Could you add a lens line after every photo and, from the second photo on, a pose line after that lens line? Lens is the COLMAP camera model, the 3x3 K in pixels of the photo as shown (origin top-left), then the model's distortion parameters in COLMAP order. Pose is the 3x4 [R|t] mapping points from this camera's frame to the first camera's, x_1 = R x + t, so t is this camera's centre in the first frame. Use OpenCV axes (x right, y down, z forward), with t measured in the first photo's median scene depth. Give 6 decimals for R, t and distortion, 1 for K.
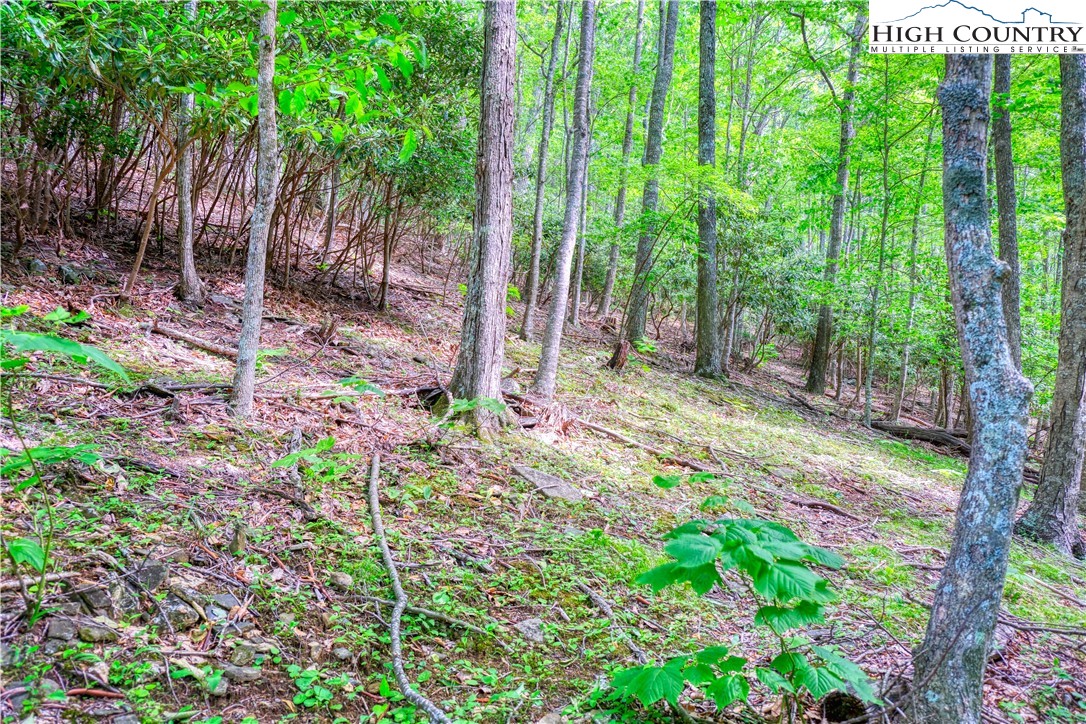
lens RADIAL K [[858.4, 0, 540.3], [0, 858.4, 364.3], [0, 0, 1]] dist [-0.001942, 0.002558]
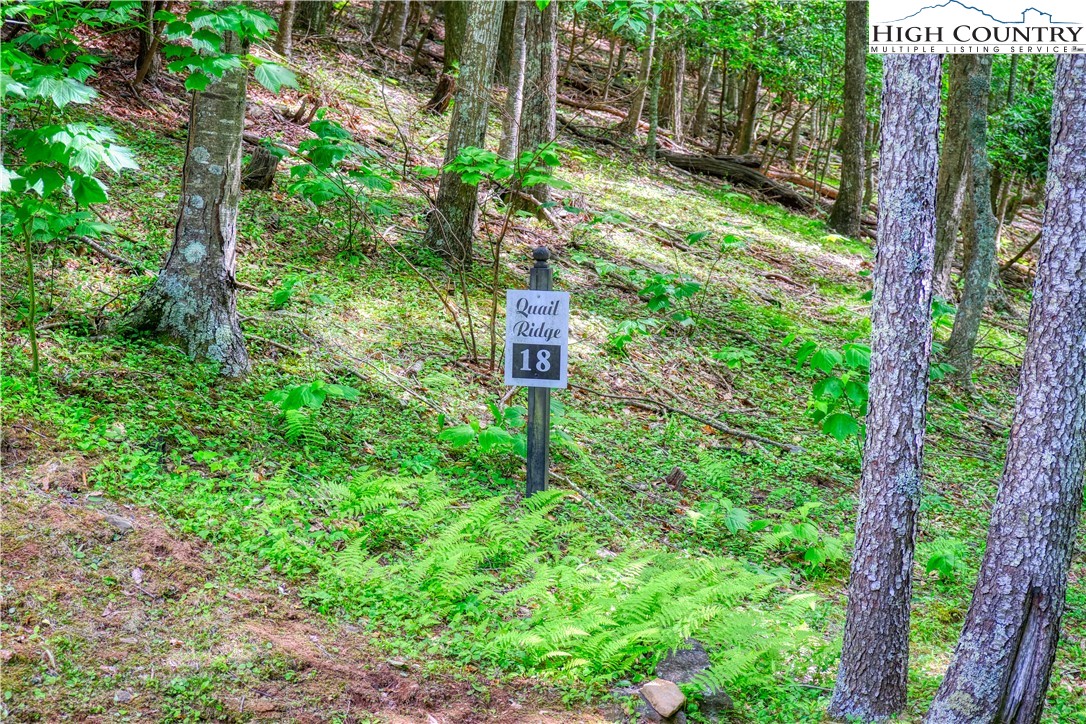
lens RADIAL K [[2353.0, 0, 545.0], [0, 2353.0, 361.3], [0, 0, 1]] dist [0.167539, 0.000000]
pose [[0.893328, -0.056660, 0.445819, -1.656086], [-0.033872, 0.980710, 0.192513, -0.390527], [-0.448127, -0.187078, 0.874176, -1.999001]]
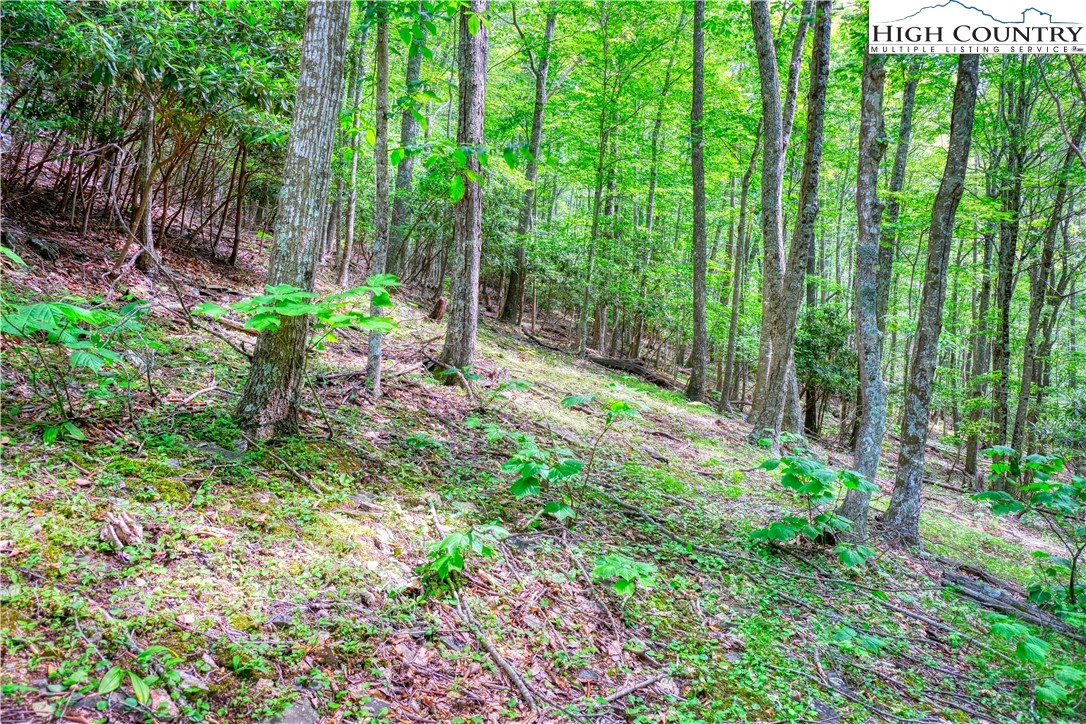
lens RADIAL K [[858.4, 0, 548.1], [0, 858.4, 365.4], [0, 0, 1]] dist [-0.001942, 0.002558]
pose [[0.900302, -0.010899, 0.435130, -0.612605], [-0.034980, 0.994641, 0.097287, -0.114300], [-0.433859, -0.102809, 0.895096, -0.309101]]
